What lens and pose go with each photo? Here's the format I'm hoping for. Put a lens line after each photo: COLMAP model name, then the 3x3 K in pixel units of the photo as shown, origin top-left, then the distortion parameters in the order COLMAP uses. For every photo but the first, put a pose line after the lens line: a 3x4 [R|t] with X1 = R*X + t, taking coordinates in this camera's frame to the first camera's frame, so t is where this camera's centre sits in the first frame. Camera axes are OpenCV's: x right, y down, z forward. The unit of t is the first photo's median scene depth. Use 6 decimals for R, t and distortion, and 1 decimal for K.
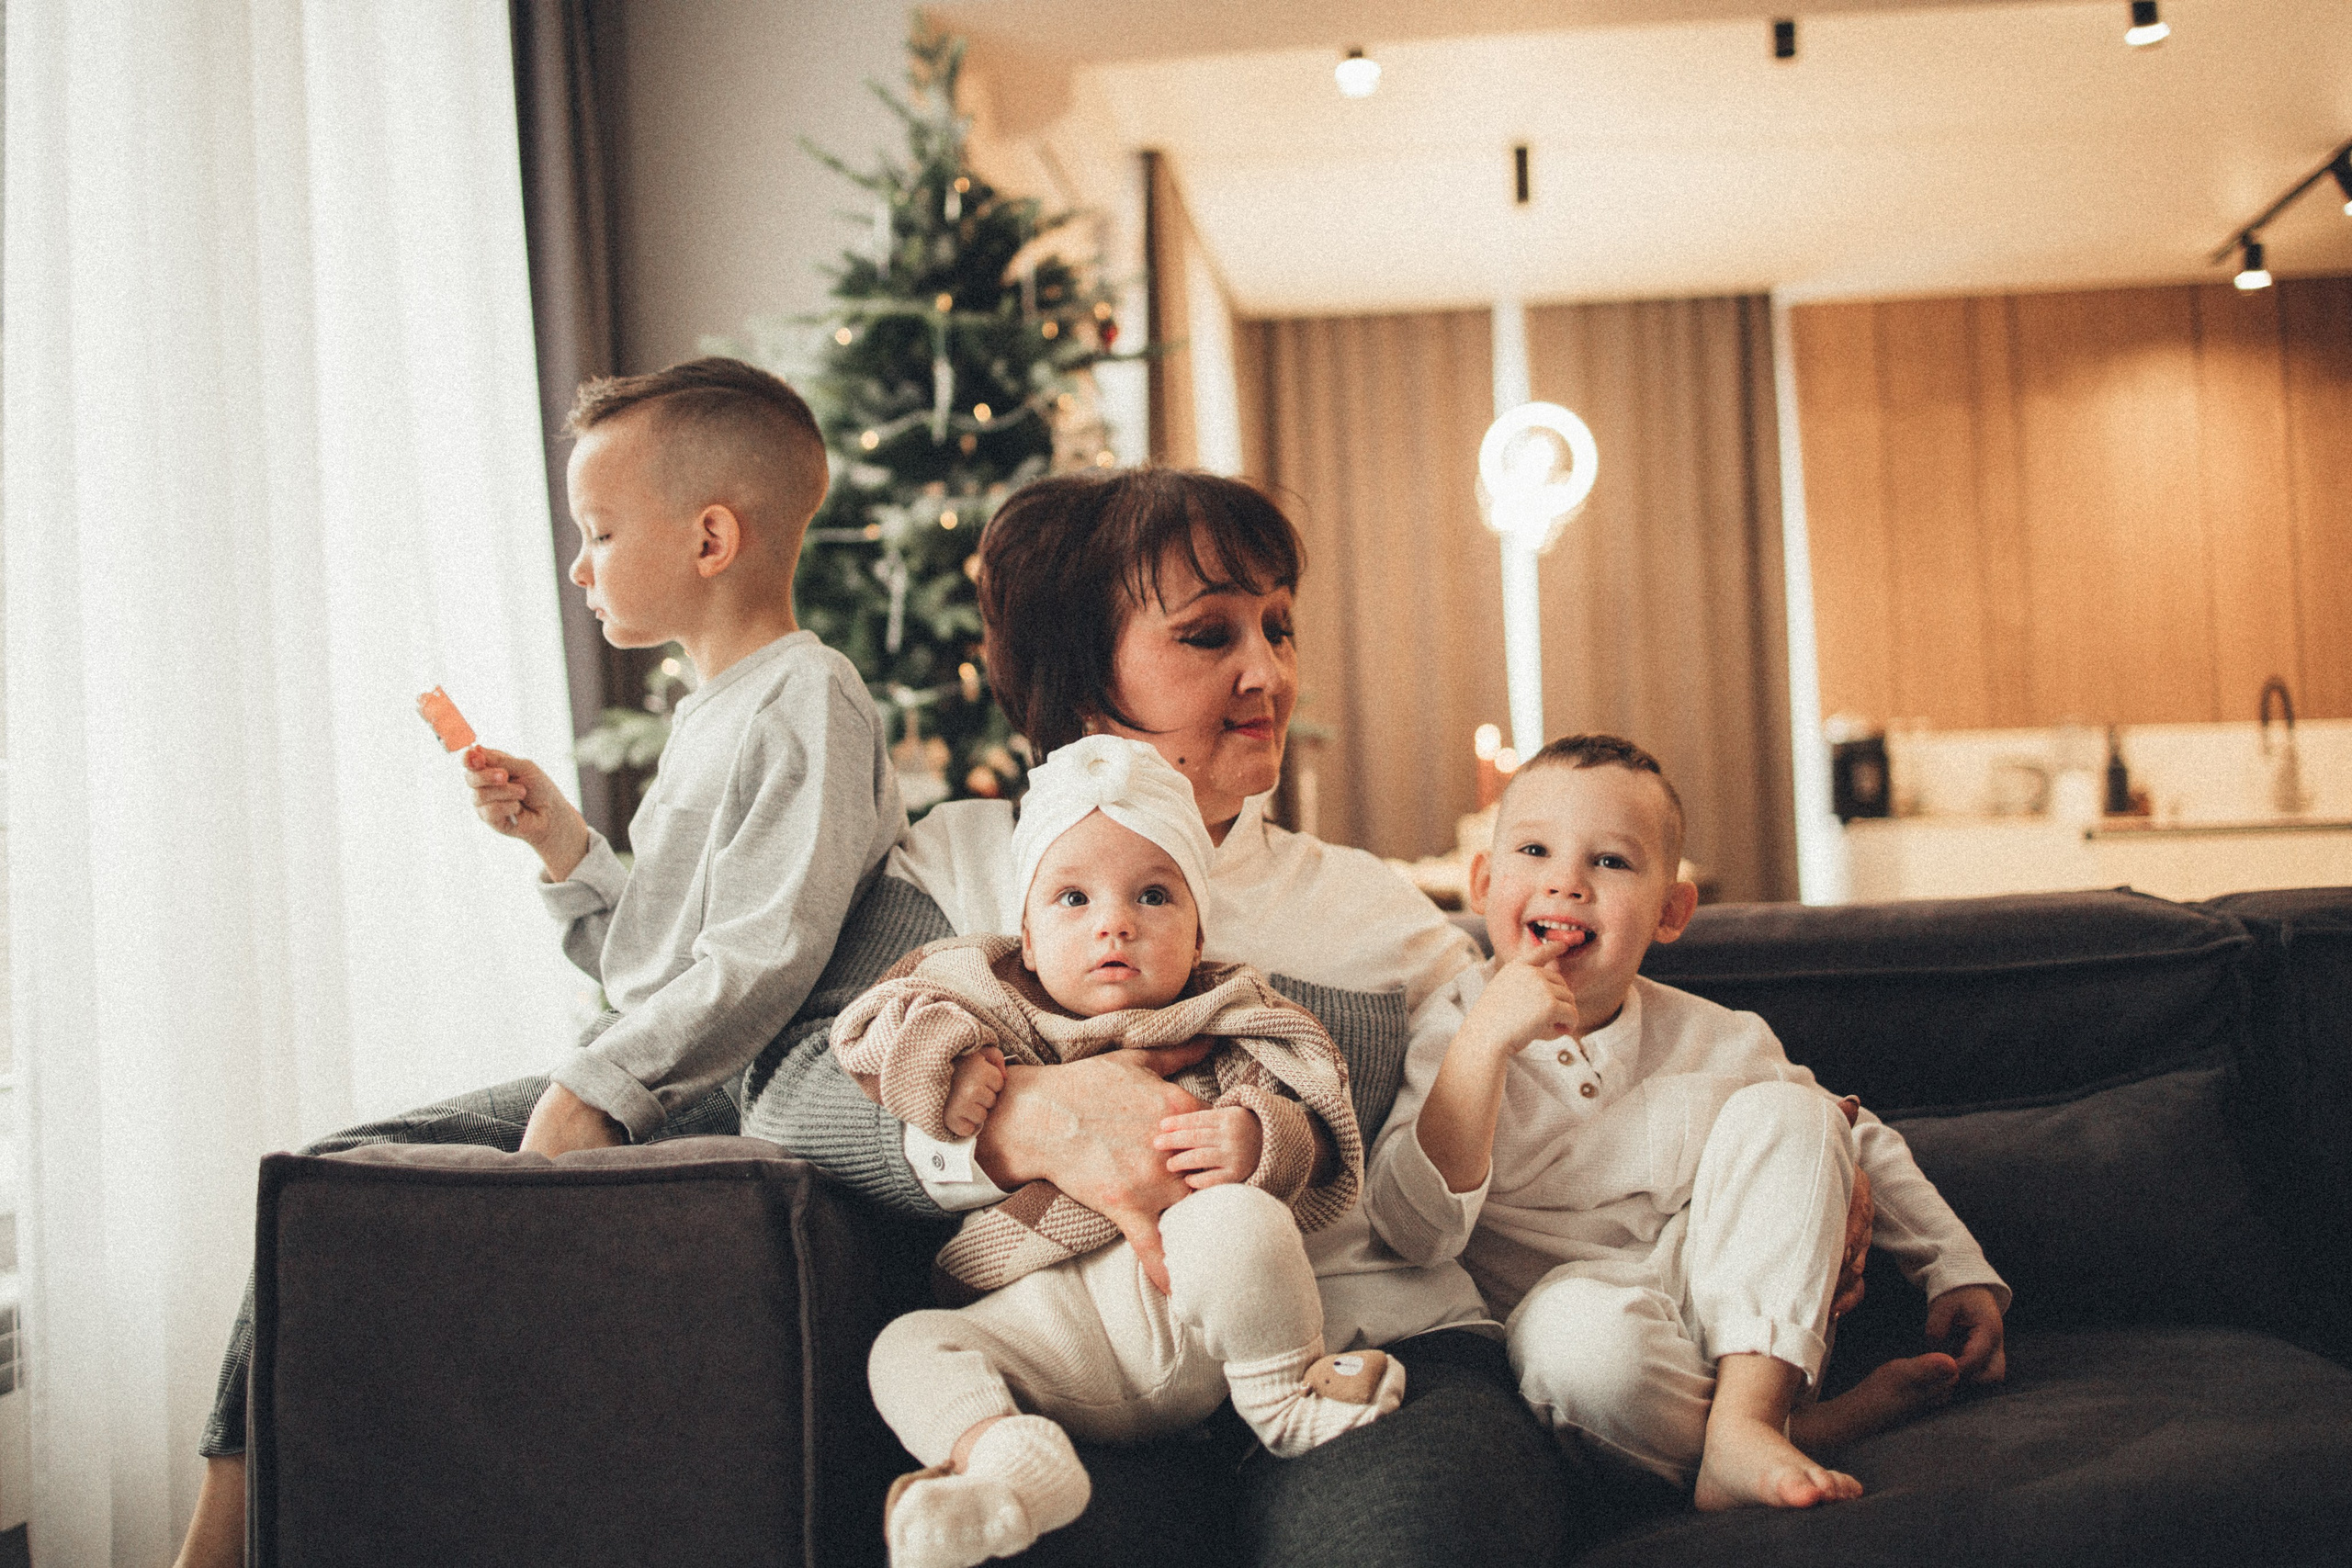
lens RADIAL K [[2346.5, 0, 1170.6], [0, 2346.5, 767.8], [0, 0, 1]] dist [-0.059788, 0.000000]
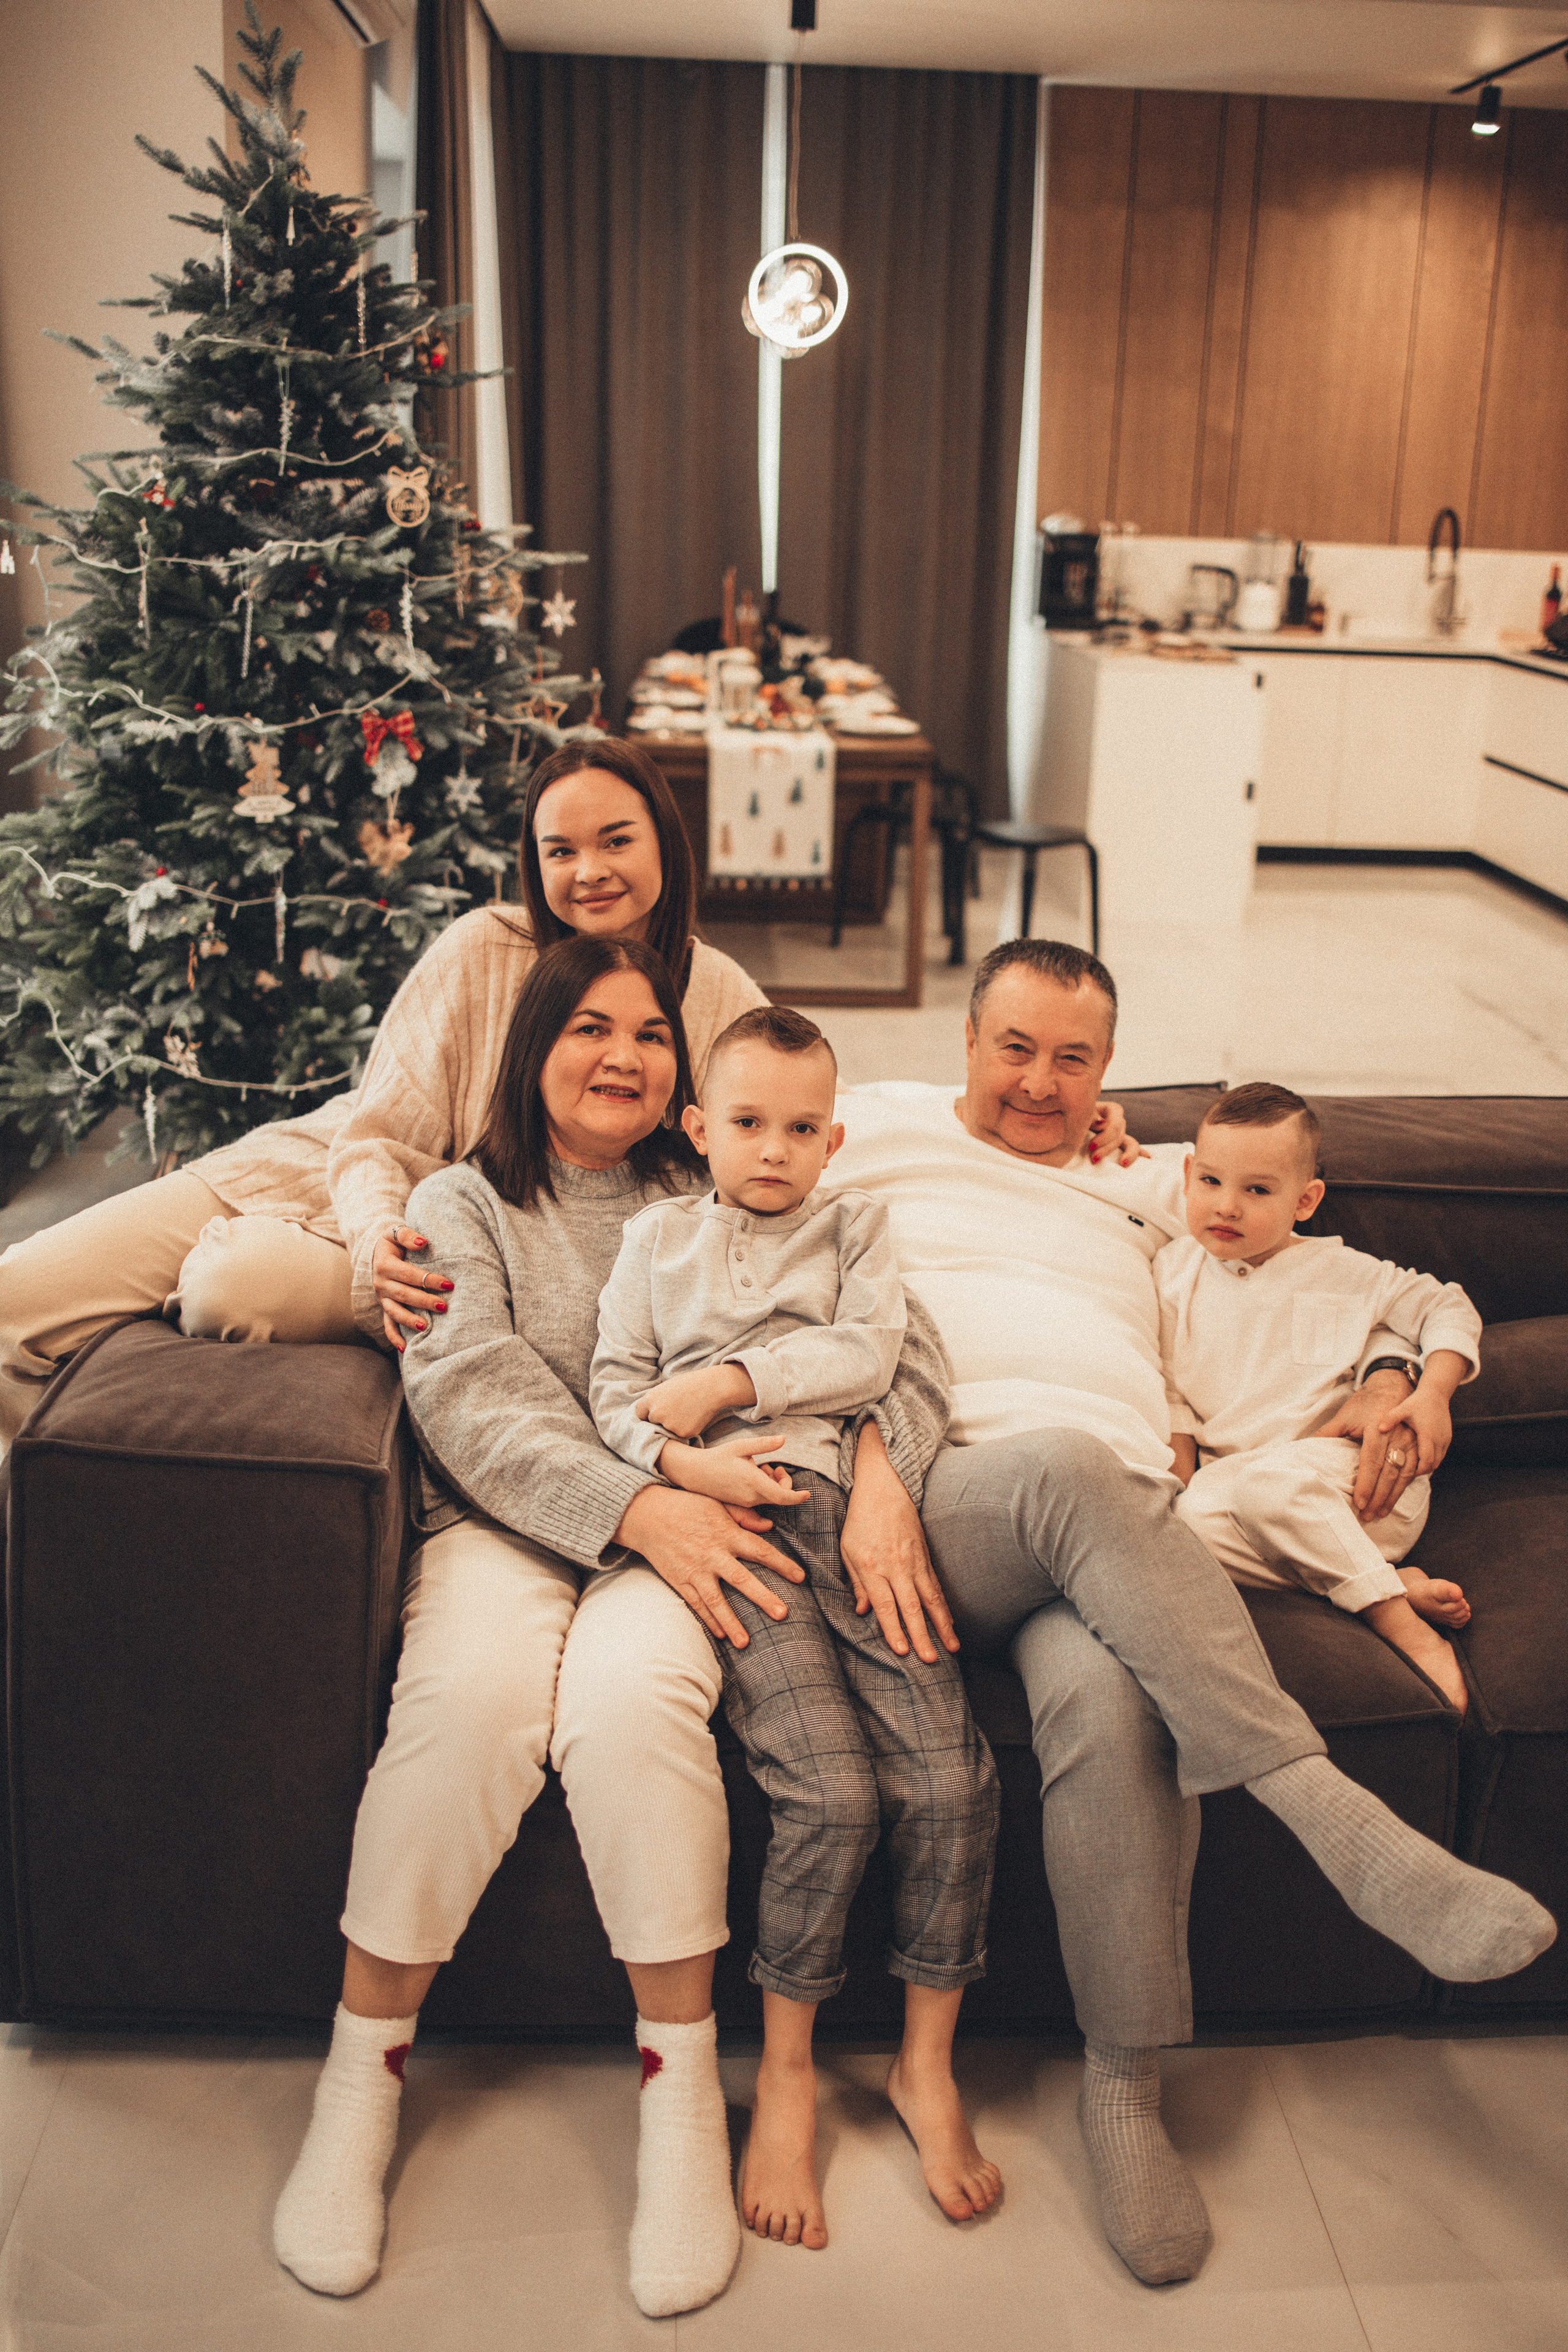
lens RADIAL K [[2346.7, 0, 791.4], [0, 2346.7, 1178.9], [0, 0, 1]] dist [-0.059788, 0.000000]
pose [[0.982732, 0.001896, 0.185026, -0.029470], [-0.065883, 0.938000, 0.340316, -0.096244], [-0.172909, -0.346629, 0.921928, -0.066215]]
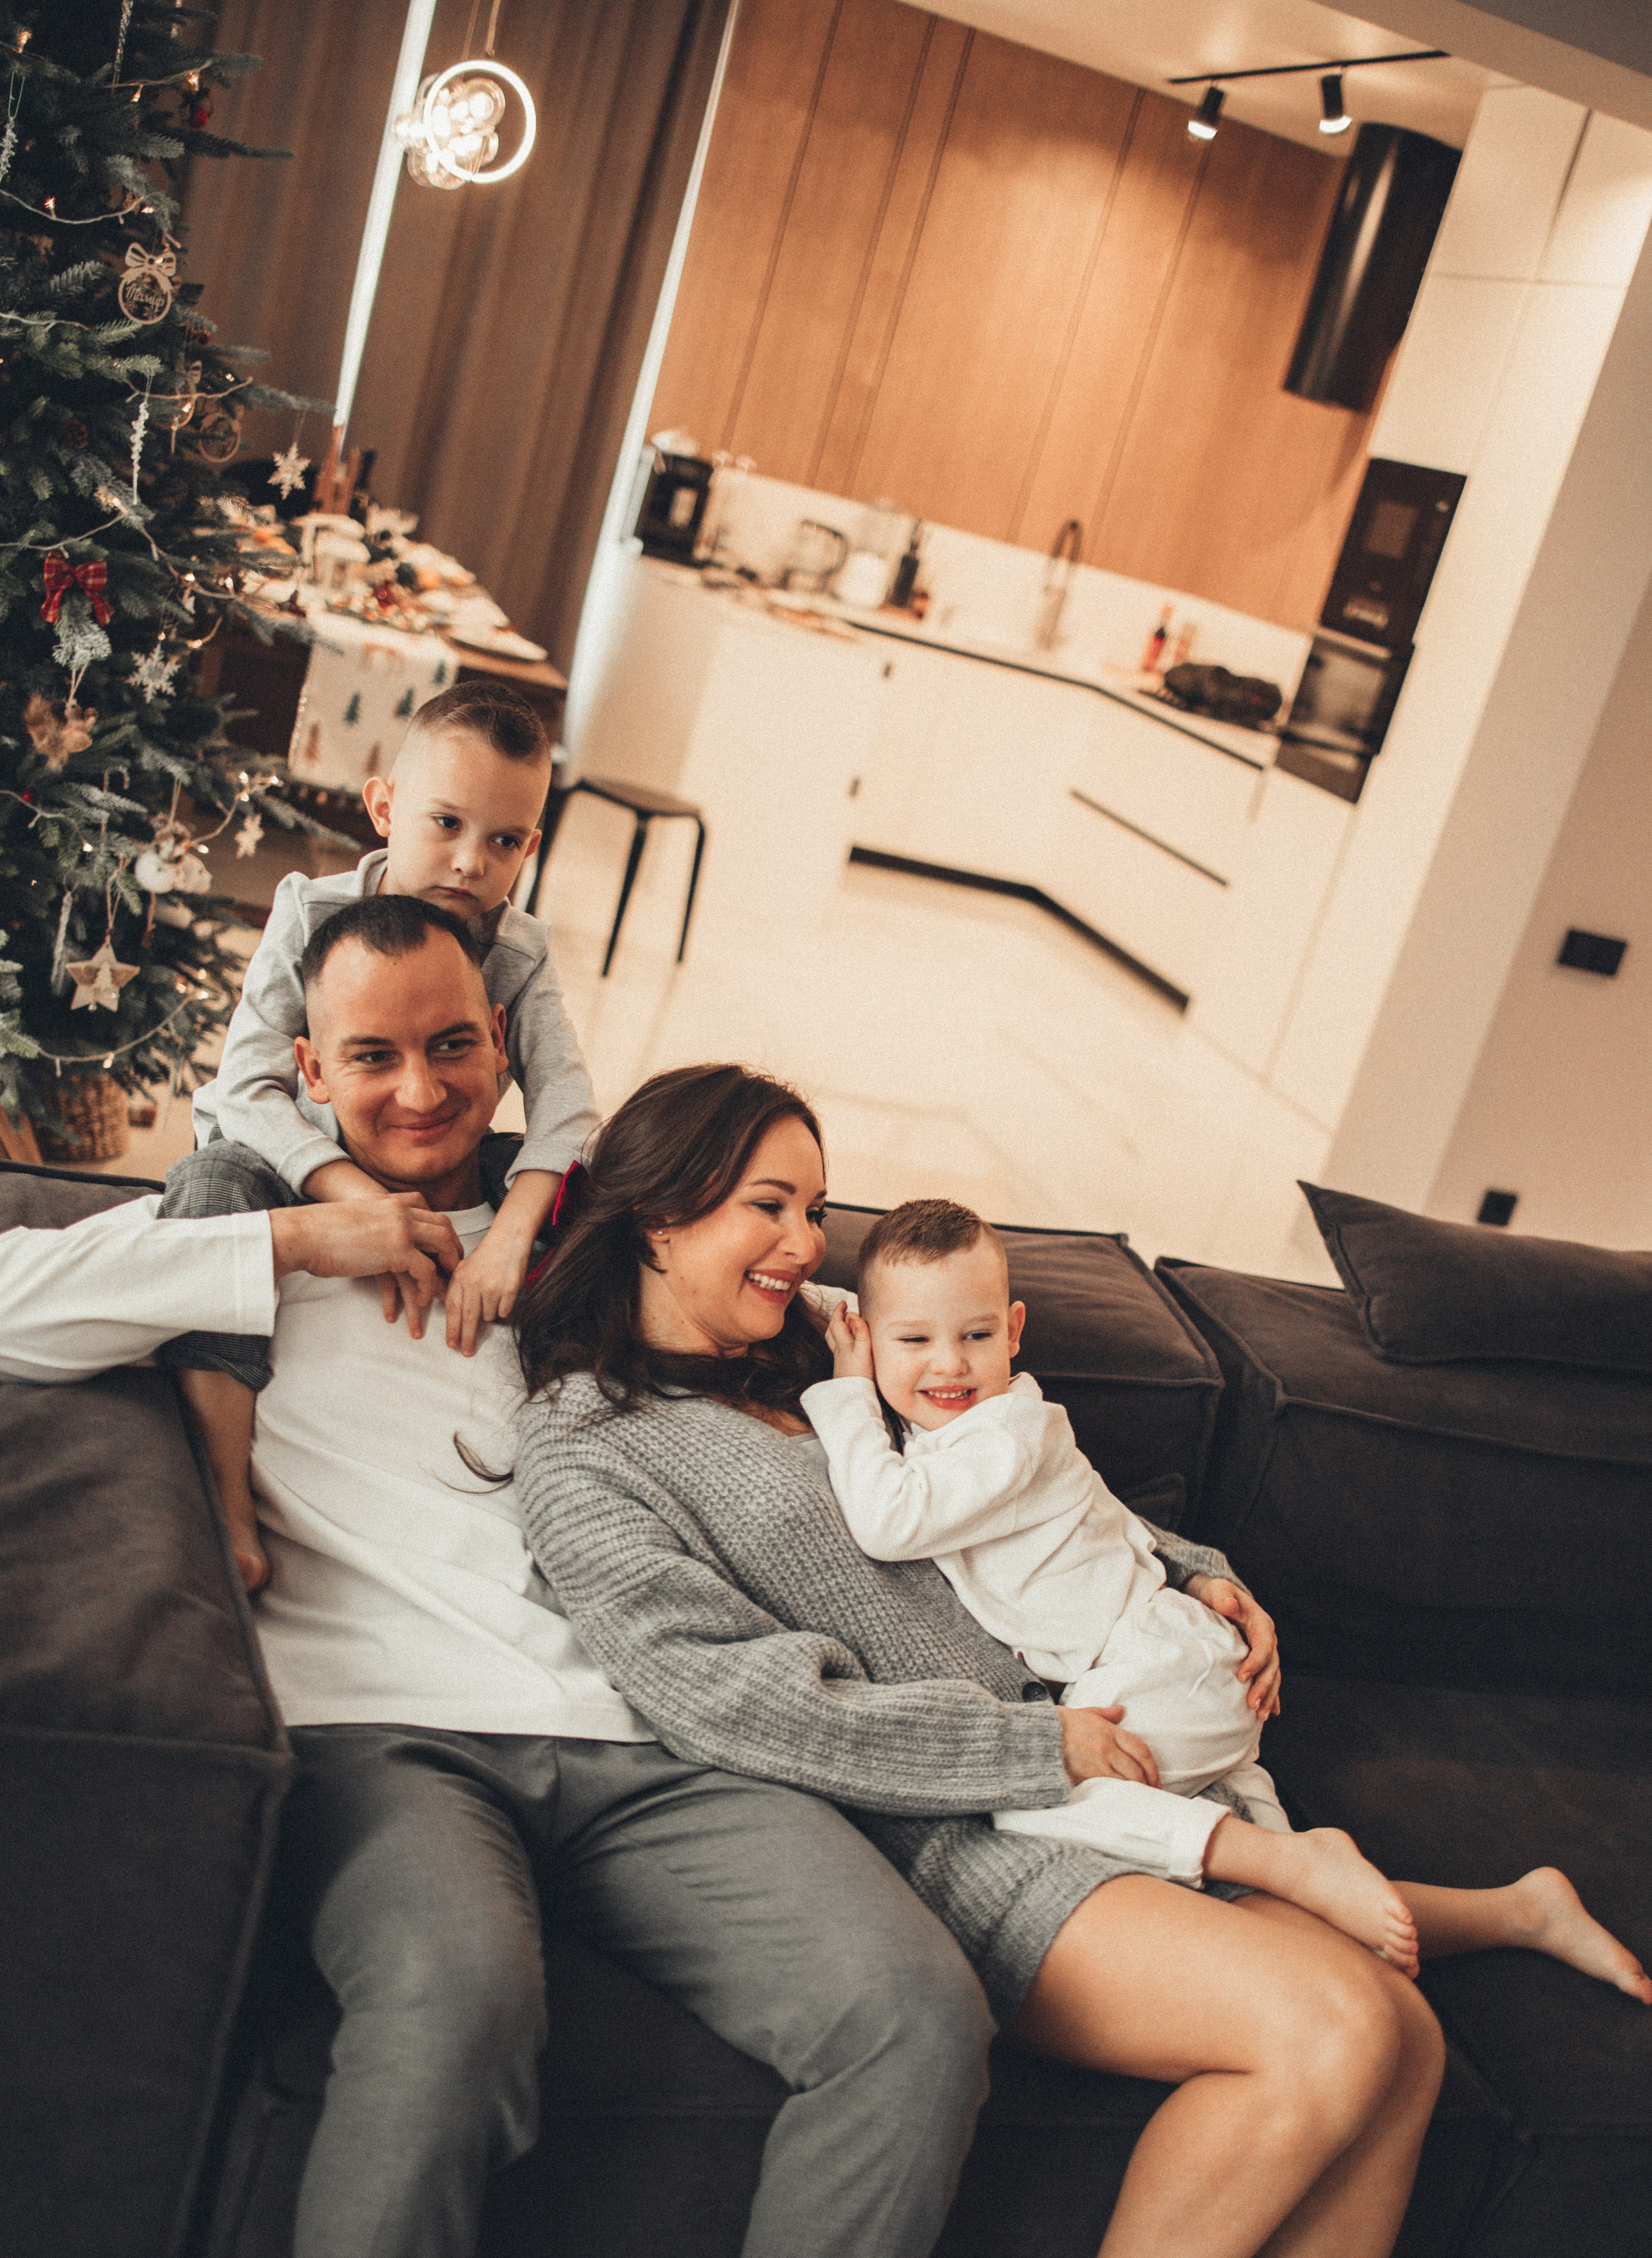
lens RADIAL K [[2484.8, 0, 825.3], [0, 2484.8, 1176.5], [0, 0, 1]] dist [-0.036204, 0.000000]
pose [[0.875722, 0.137523, 0.462815, -0.087044], [-0.306634, 0.898853, 0.313113, -0.087911], [-0.372942, -0.416114, 0.829315, 0.014628]]
